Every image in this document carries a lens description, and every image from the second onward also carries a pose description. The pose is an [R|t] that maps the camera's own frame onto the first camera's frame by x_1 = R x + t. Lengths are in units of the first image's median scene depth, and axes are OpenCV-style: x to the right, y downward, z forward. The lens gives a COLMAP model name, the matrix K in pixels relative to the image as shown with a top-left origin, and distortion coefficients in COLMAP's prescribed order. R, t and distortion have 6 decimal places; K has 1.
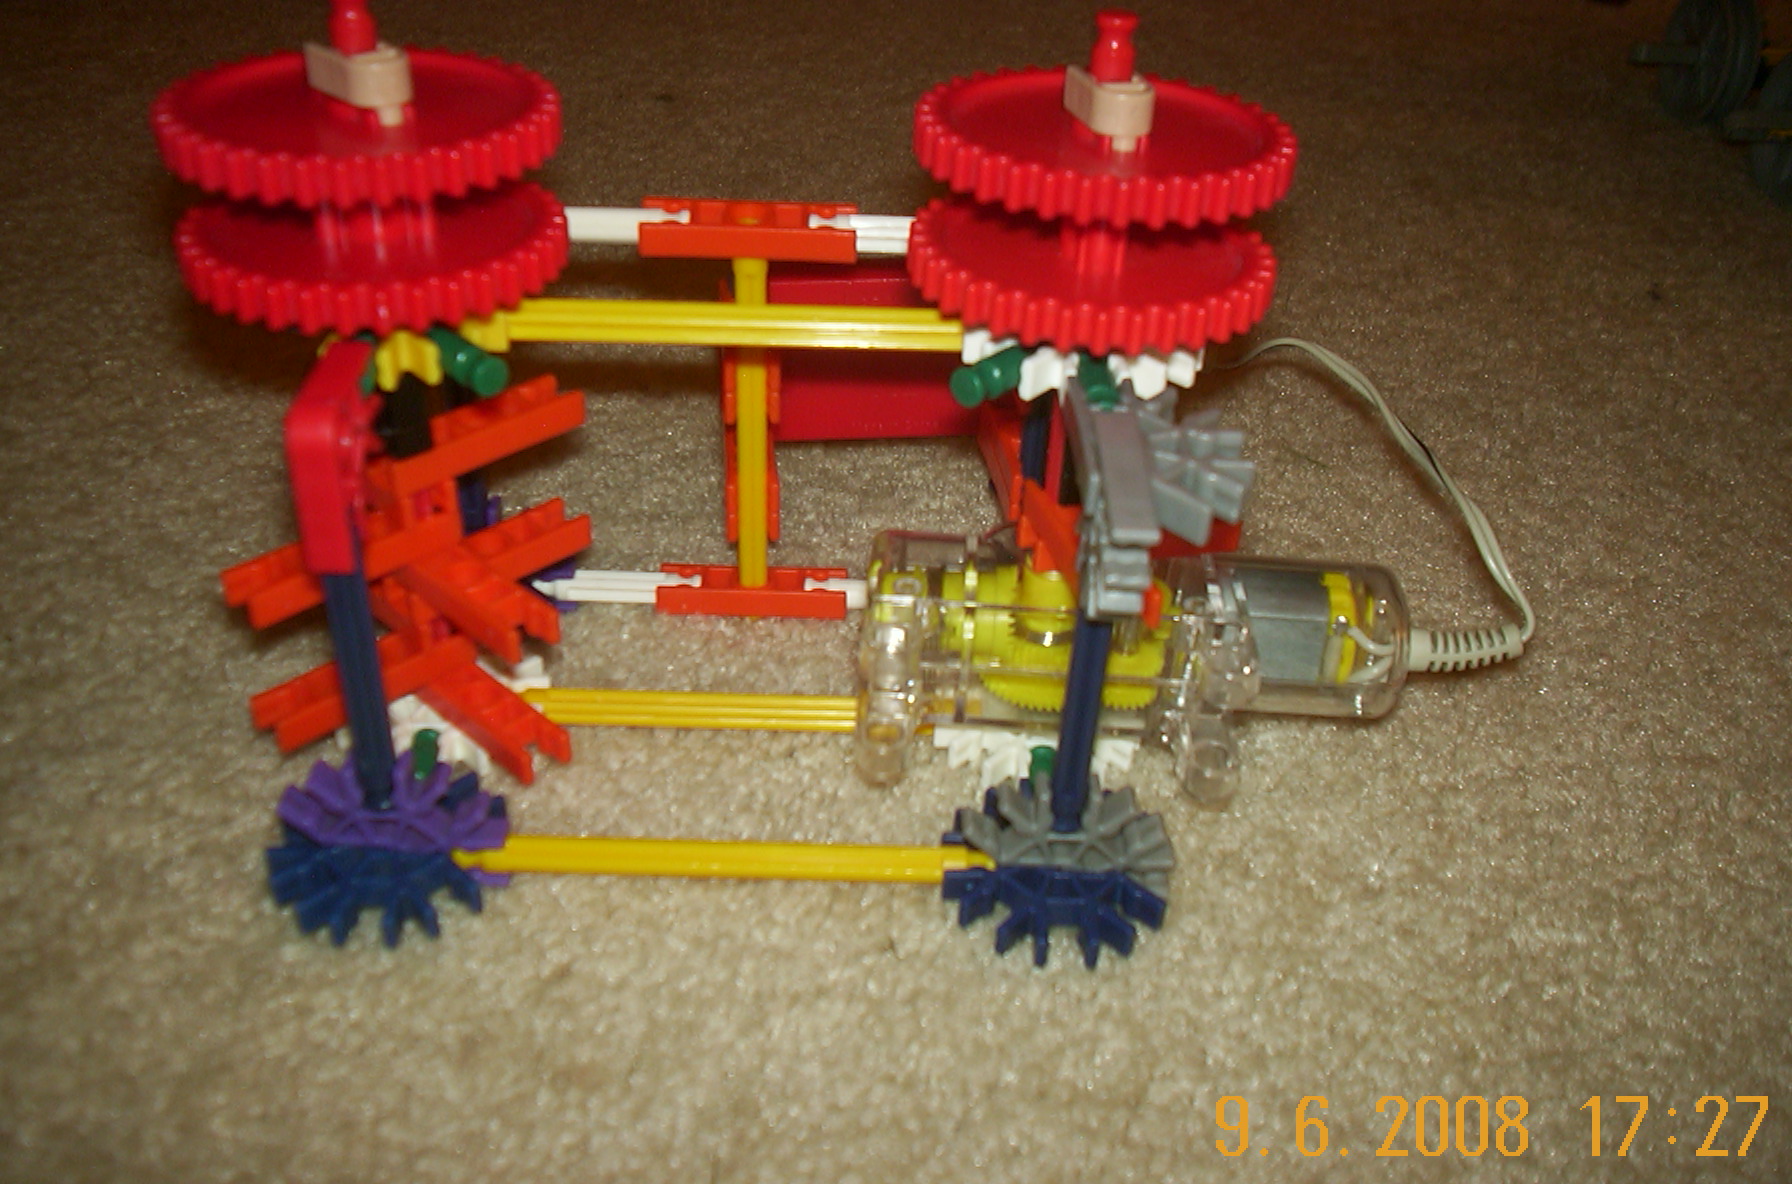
lens RADIAL K [[1508.9, 0, 963.1], [0, 1508.9, 592.6], [0, 0, 1]] dist [-0.039698, 0.010385]
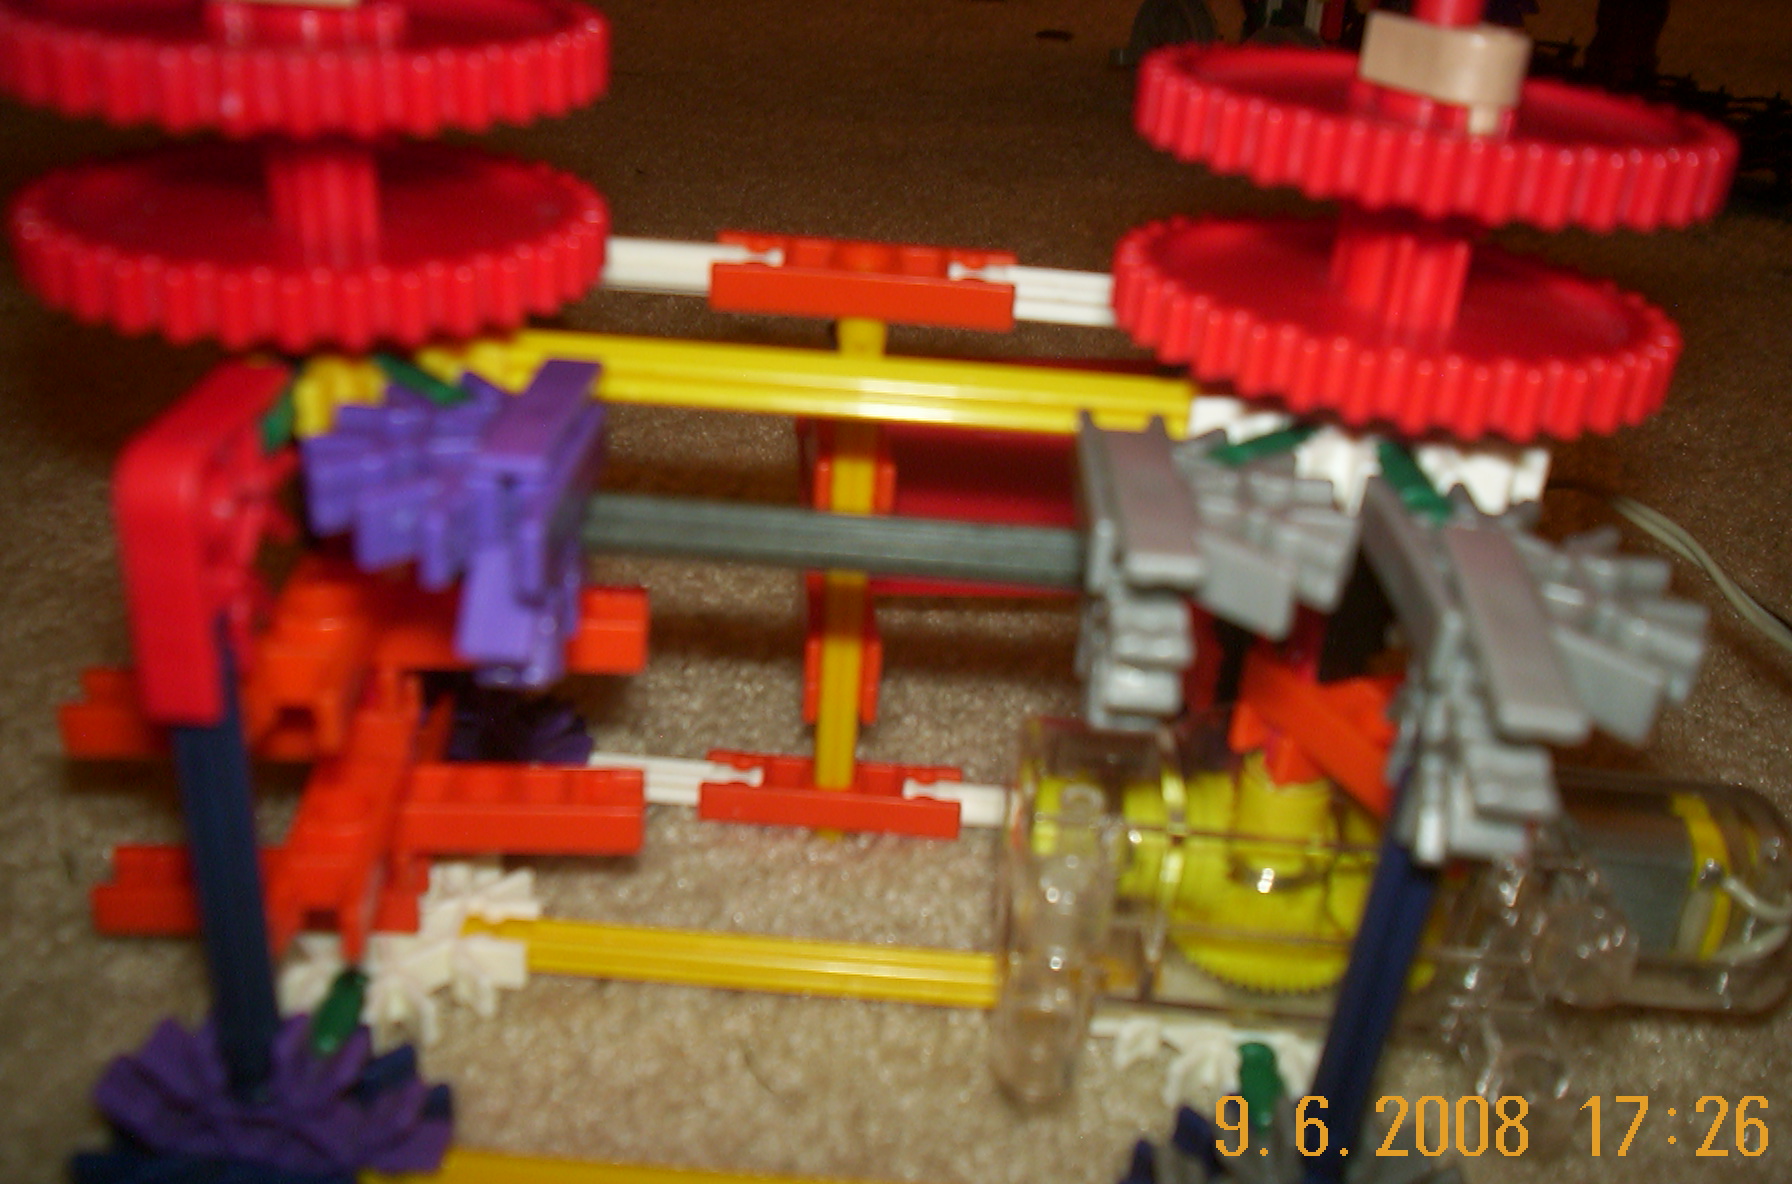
lens RADIAL K [[1121.4, 0, 896.0], [0, 1121.4, 592.0], [0, 0, 1]] dist [-0.025293, 0.001223]
pose [[0.999122, 0.026239, -0.032665, -0.102152], [-0.031544, 0.984195, -0.174256, -0.004966], [0.027577, 0.175133, 0.984158, 0.487137]]
